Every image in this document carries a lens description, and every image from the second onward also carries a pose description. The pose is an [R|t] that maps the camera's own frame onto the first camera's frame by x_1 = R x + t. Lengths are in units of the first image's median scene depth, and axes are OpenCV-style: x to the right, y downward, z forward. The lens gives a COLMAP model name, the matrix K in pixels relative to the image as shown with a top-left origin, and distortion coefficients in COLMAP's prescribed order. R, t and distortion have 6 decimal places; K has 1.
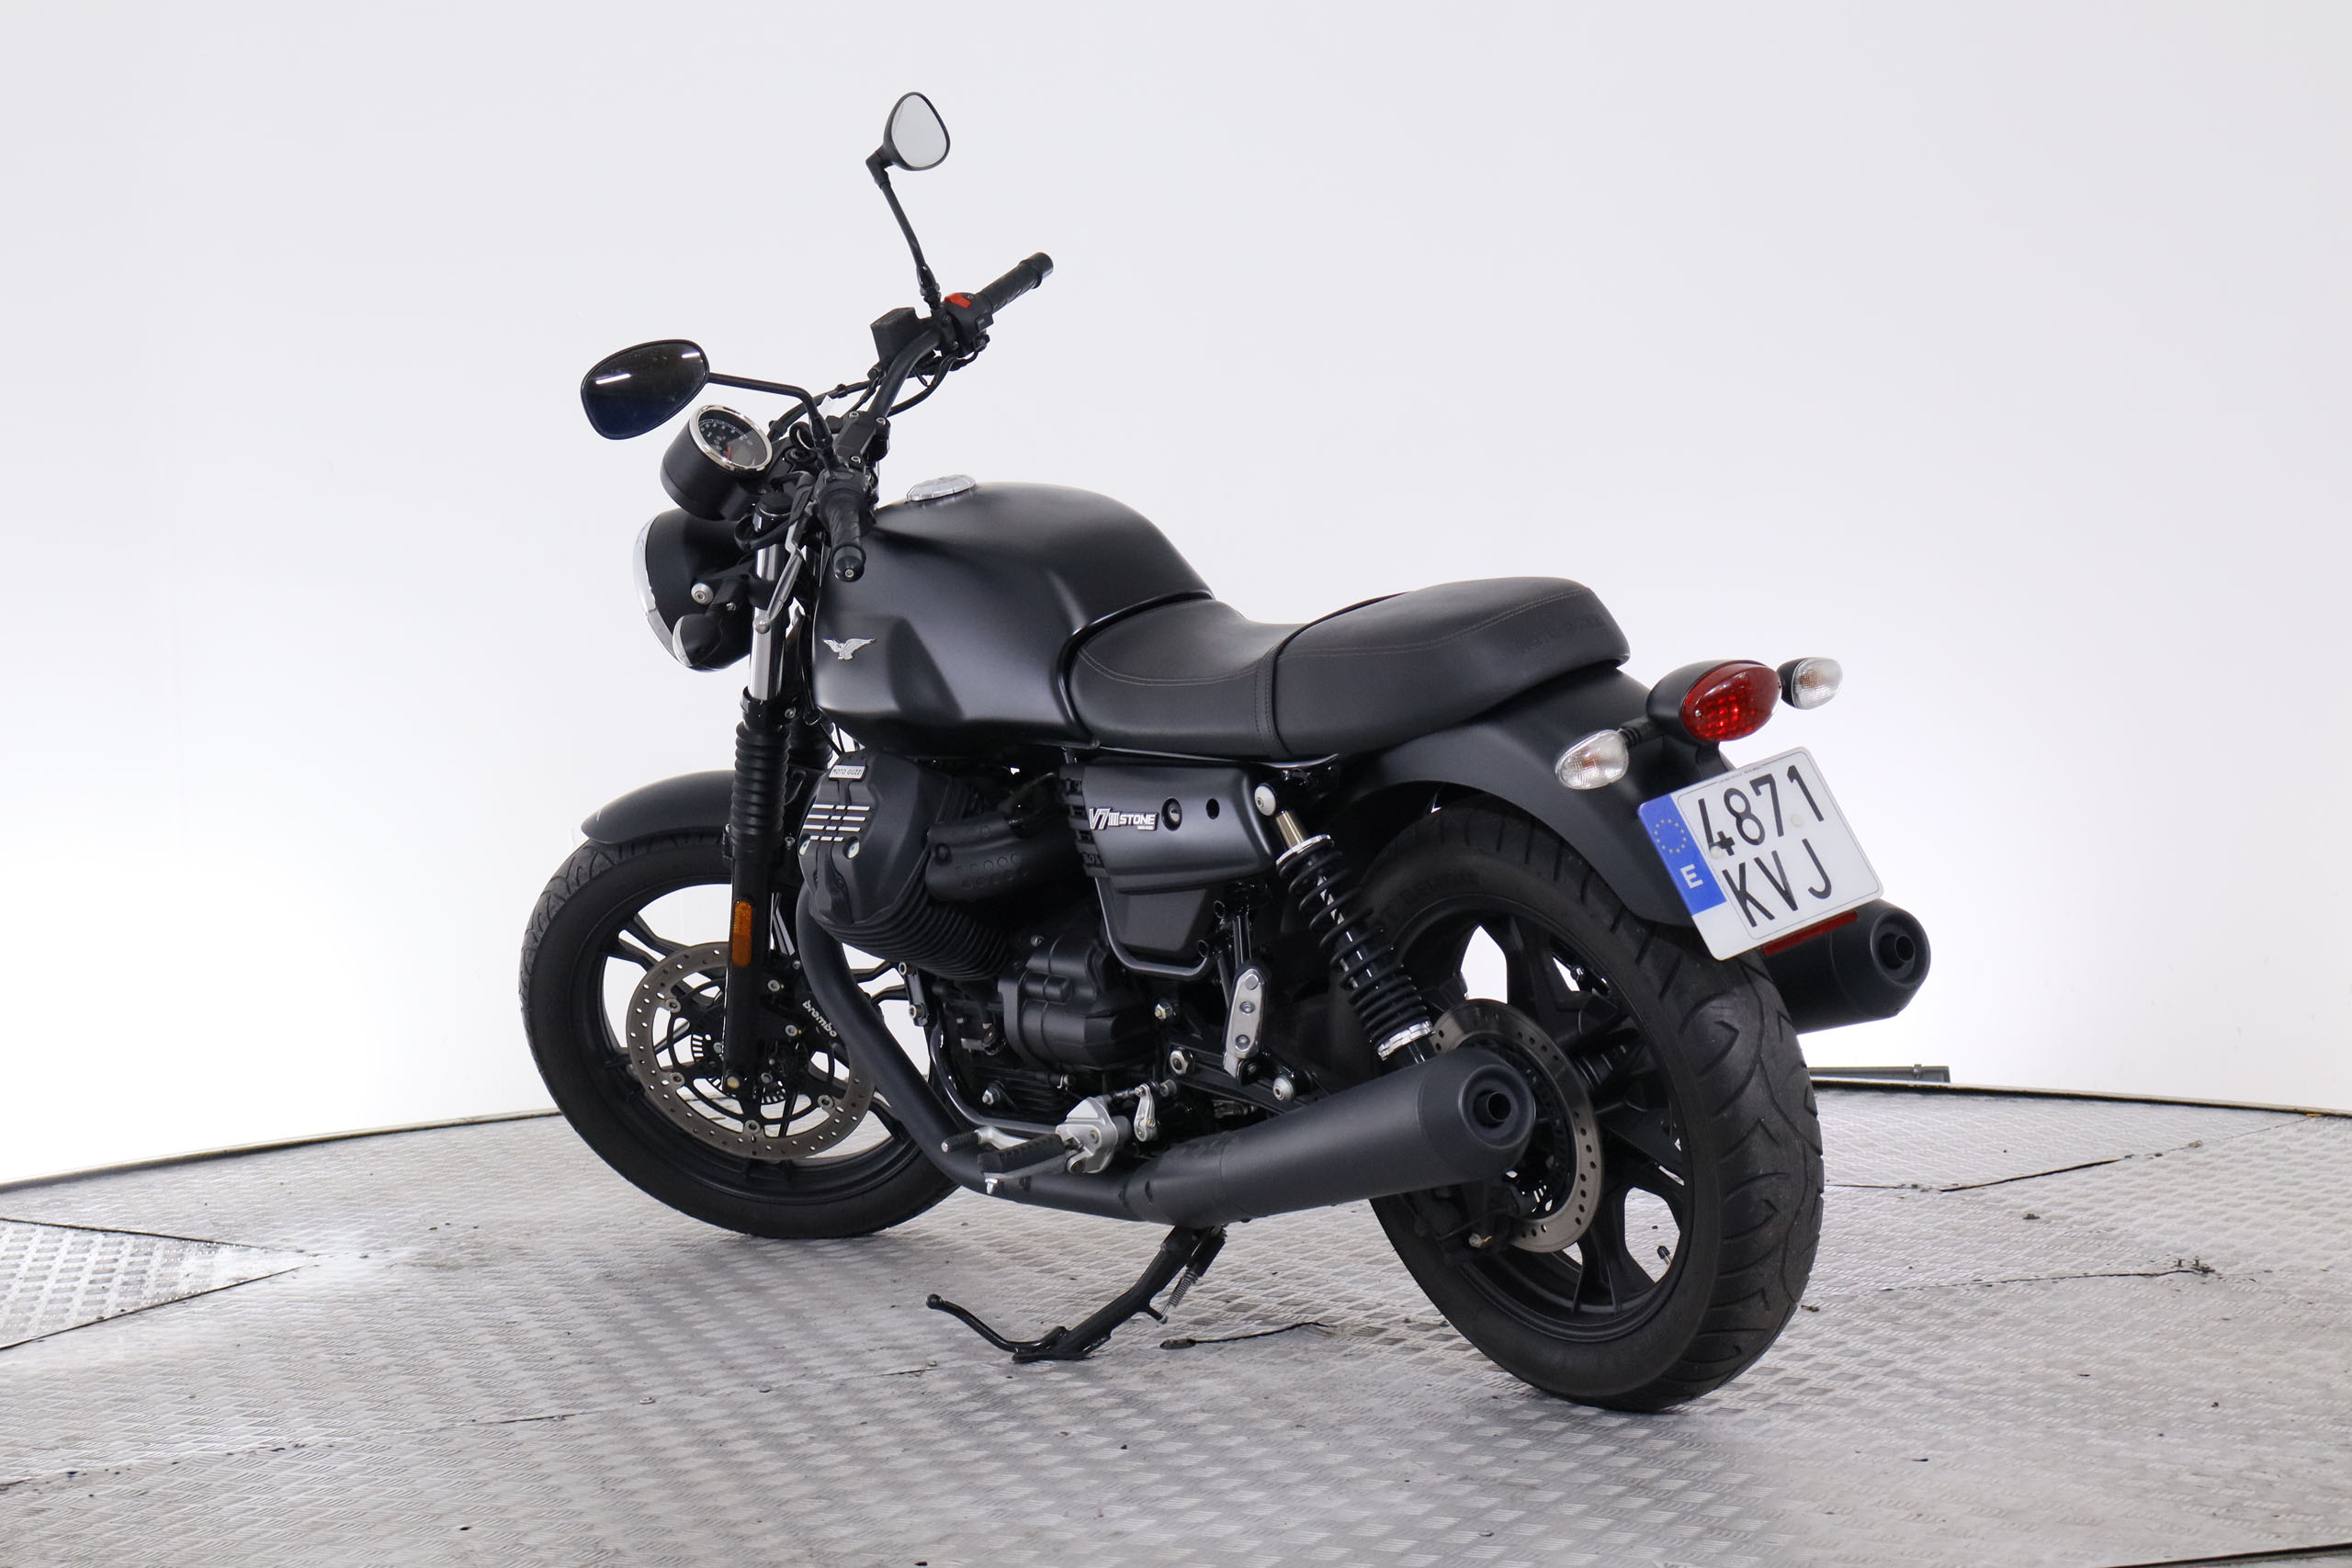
lens RADIAL K [[4664.0, 0, 1173.3], [0, 4664.0, 789.7], [0, 0, 1]] dist [0.053261, 0.000000]
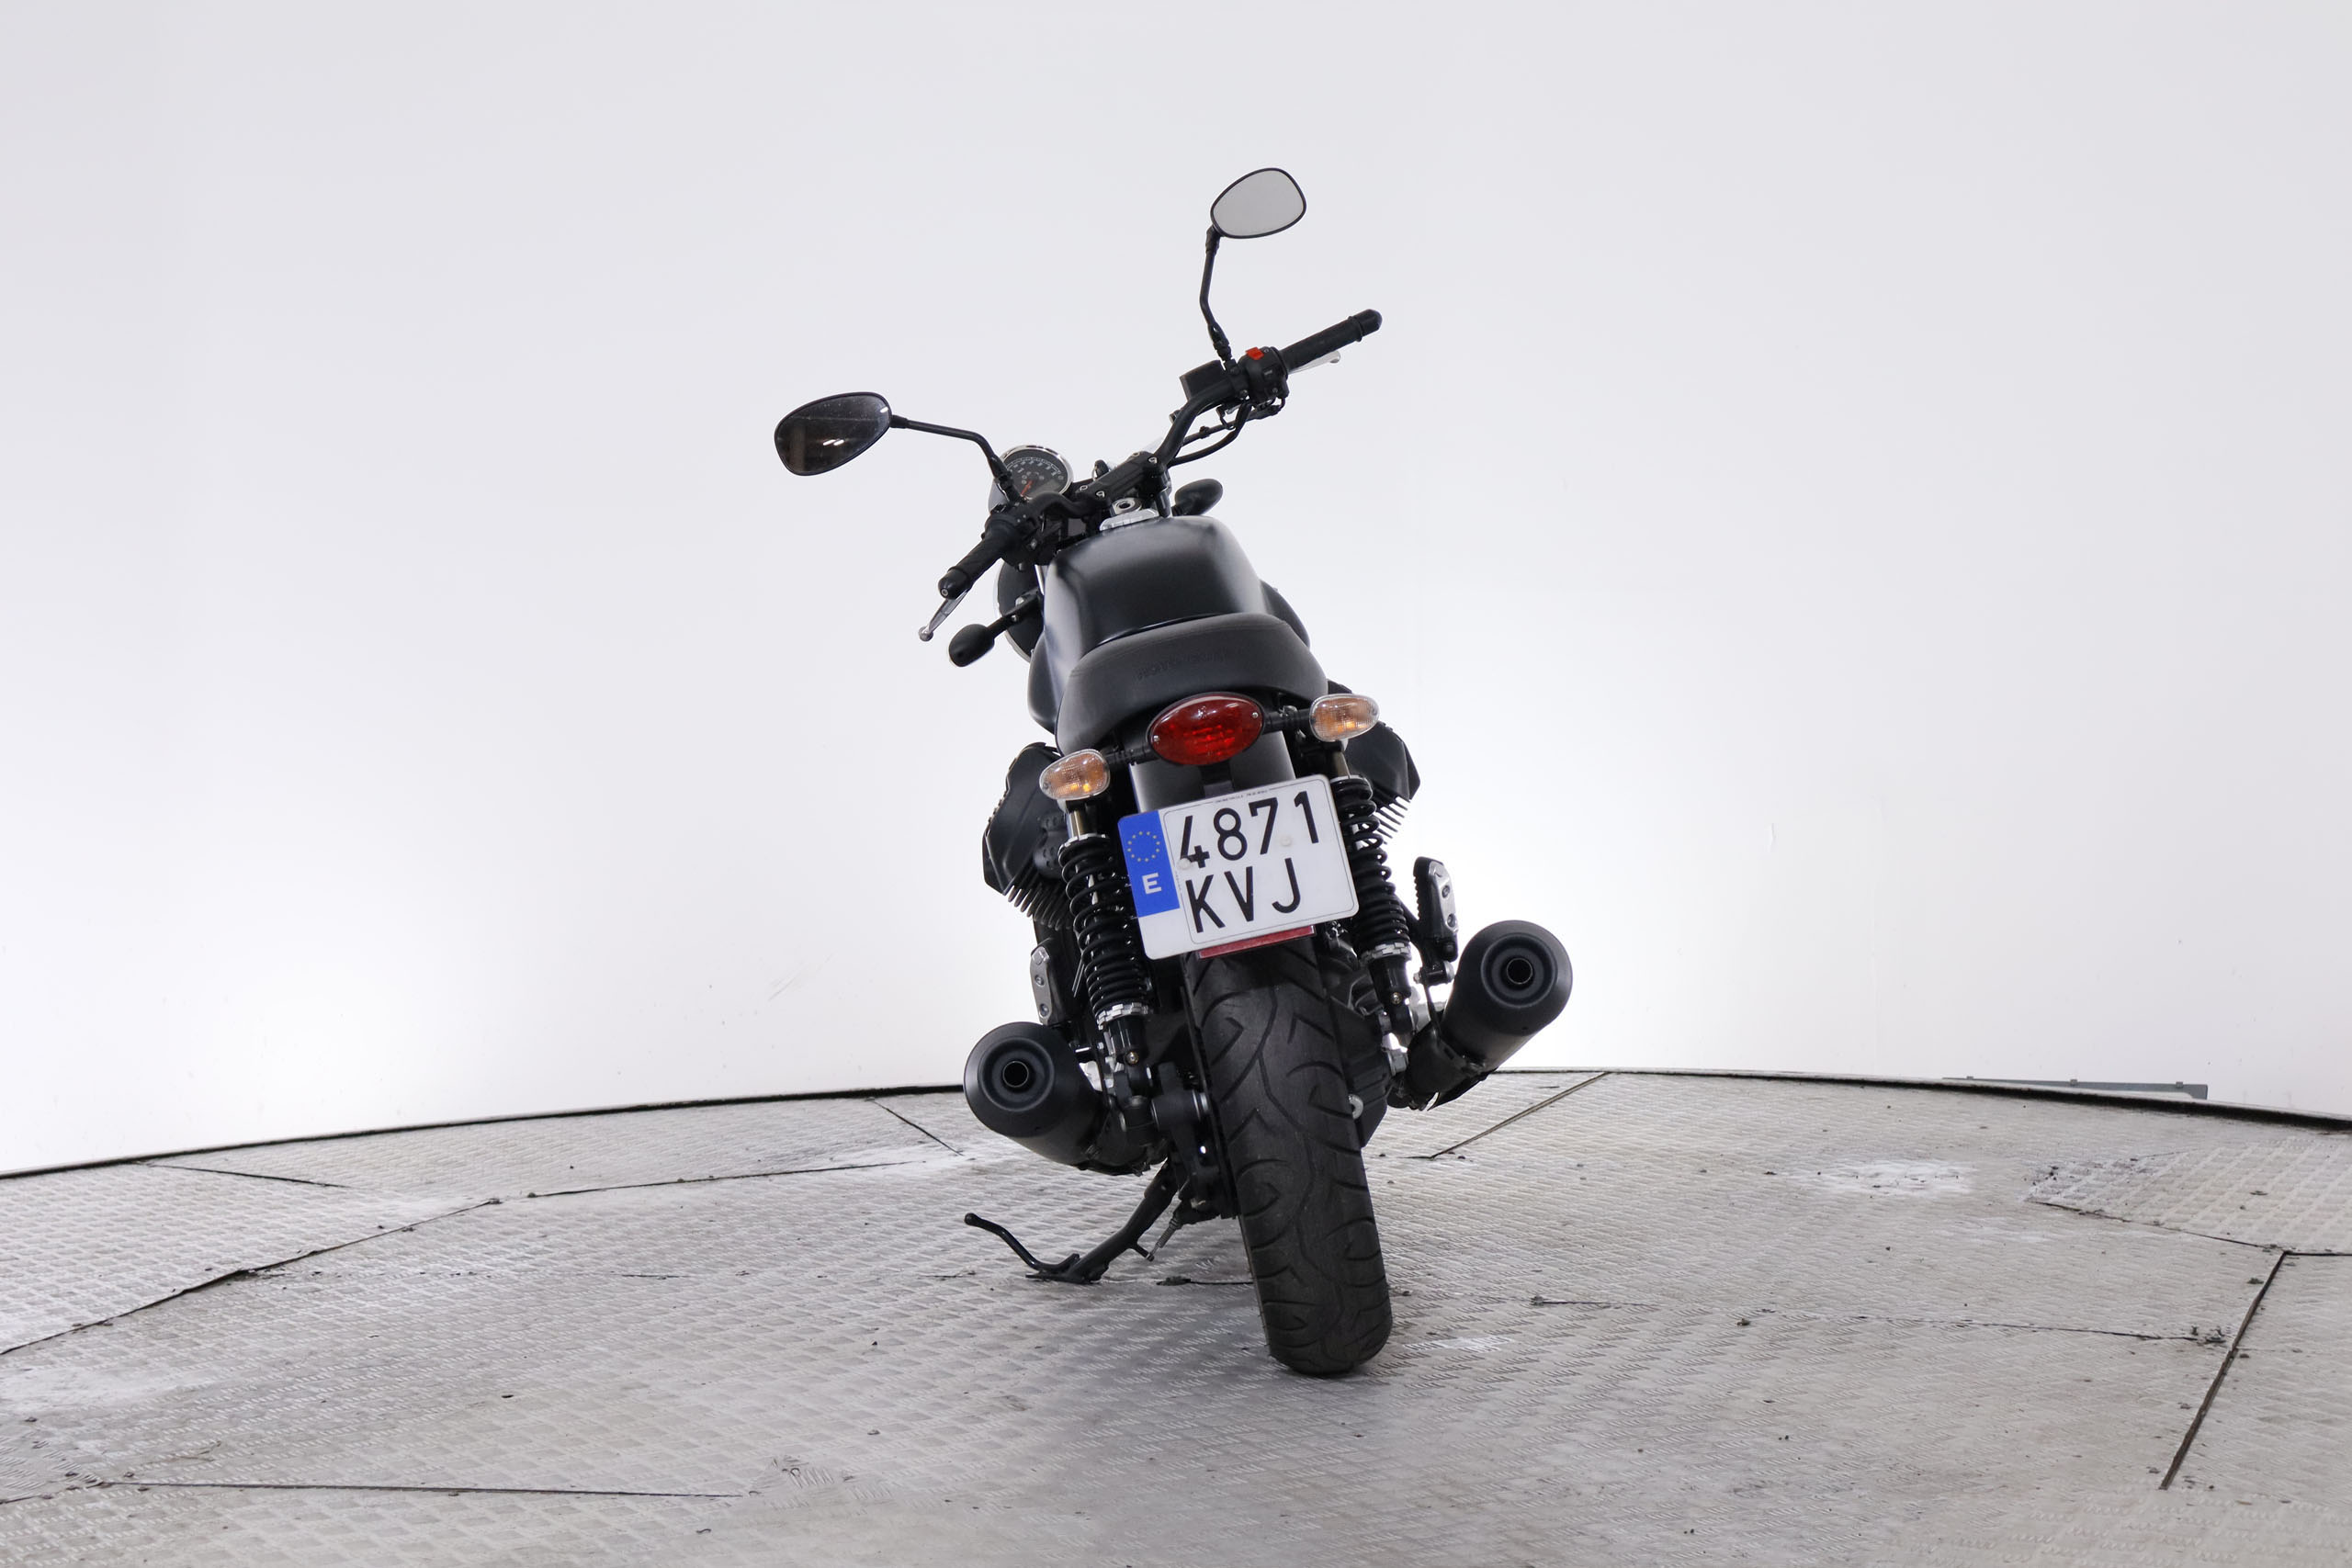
lens RADIAL K [[4664.0, 0, 1173.8], [0, 4664.0, 777.9], [0, 0, 1]] dist [0.053261, 0.000000]
pose [[0.834971, 0.059495, -0.547068, 0.637456], [-0.061338, 0.998006, 0.014918, -0.020796], [0.546865, 0.021100, 0.836955, 0.054773]]
